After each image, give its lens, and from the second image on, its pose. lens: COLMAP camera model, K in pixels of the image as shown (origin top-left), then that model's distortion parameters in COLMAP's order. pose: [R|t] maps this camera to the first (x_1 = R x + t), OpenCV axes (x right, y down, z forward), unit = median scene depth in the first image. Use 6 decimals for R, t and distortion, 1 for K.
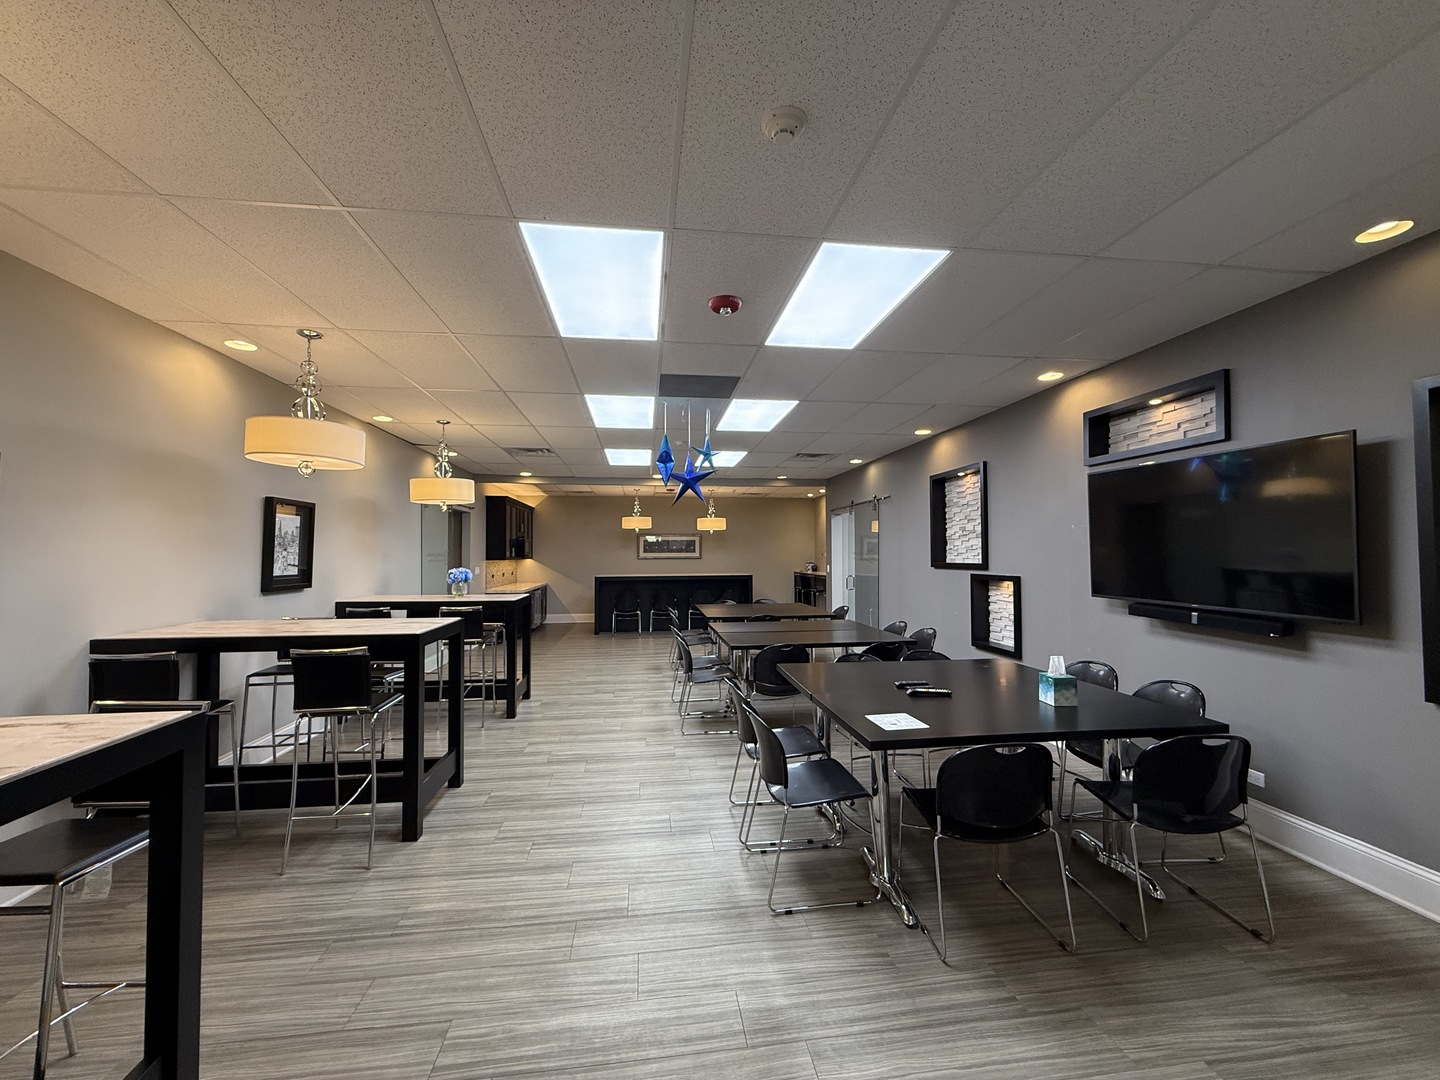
lens RADIAL K [[572.5, 0, 717.9], [0, 572.5, 538.0], [0, 0, 1]] dist [0.003306, 0.000503]
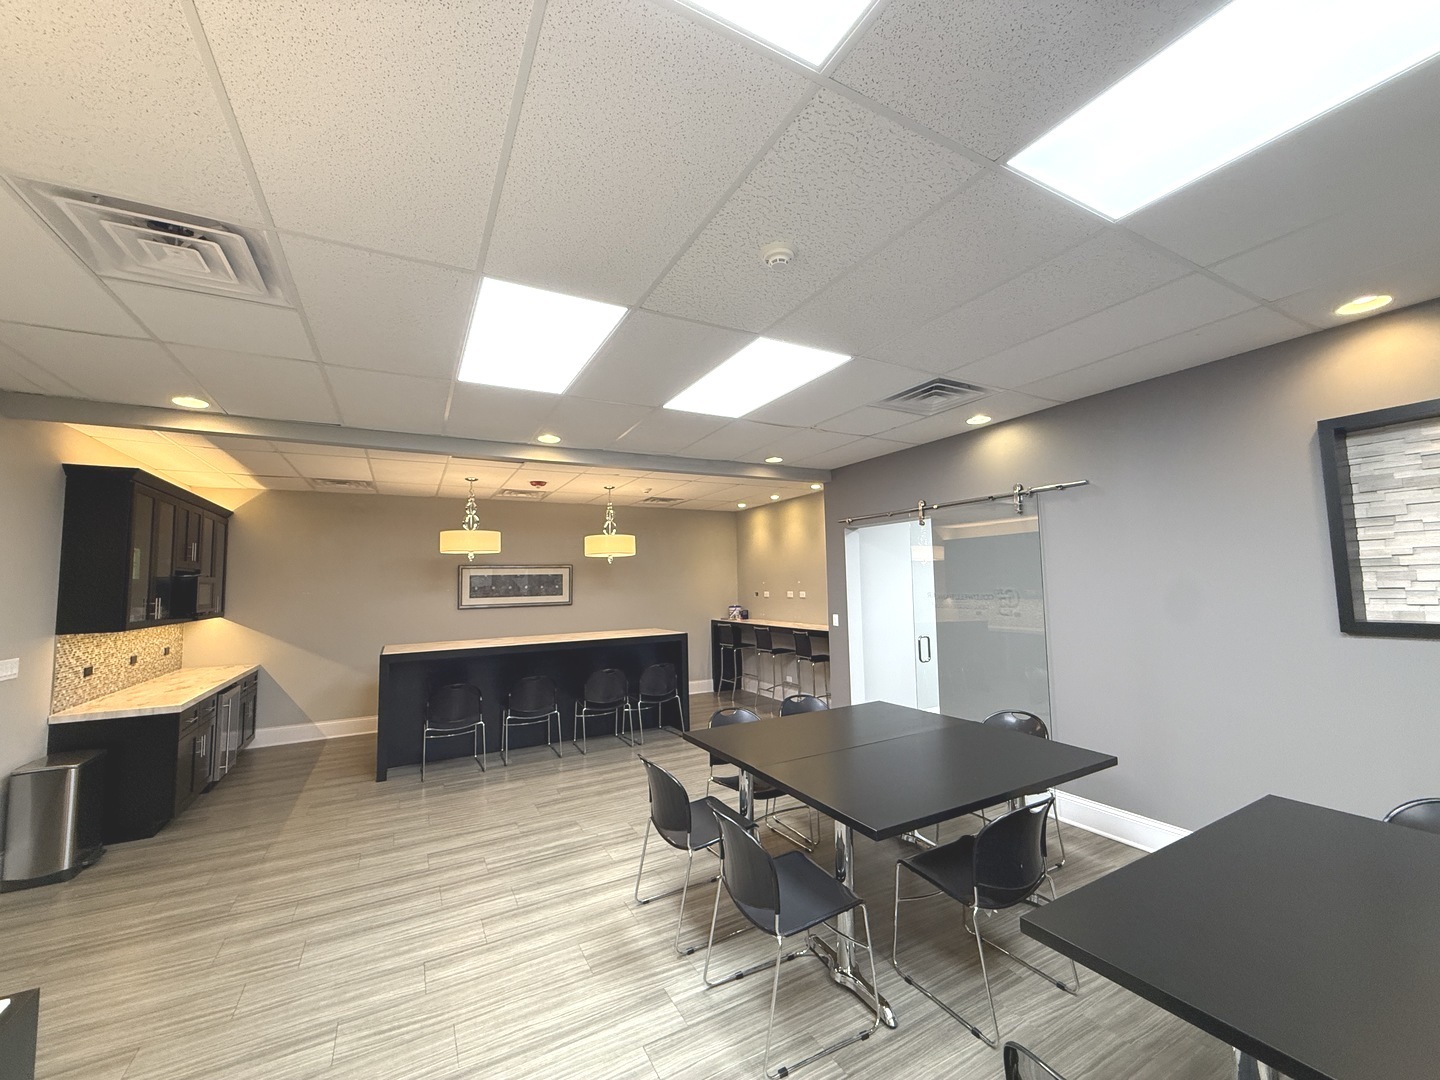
lens RADIAL K [[572.5, 0, 719.8], [0, 572.5, 546.5], [0, 0, 1]] dist [0.003306, 0.000503]
pose [[0.931240, 0.006238, 0.364352, -0.118761], [0.009023, 0.999152, -0.040168, 0.000104], [-0.364294, 0.040693, 0.930395, 0.424029]]
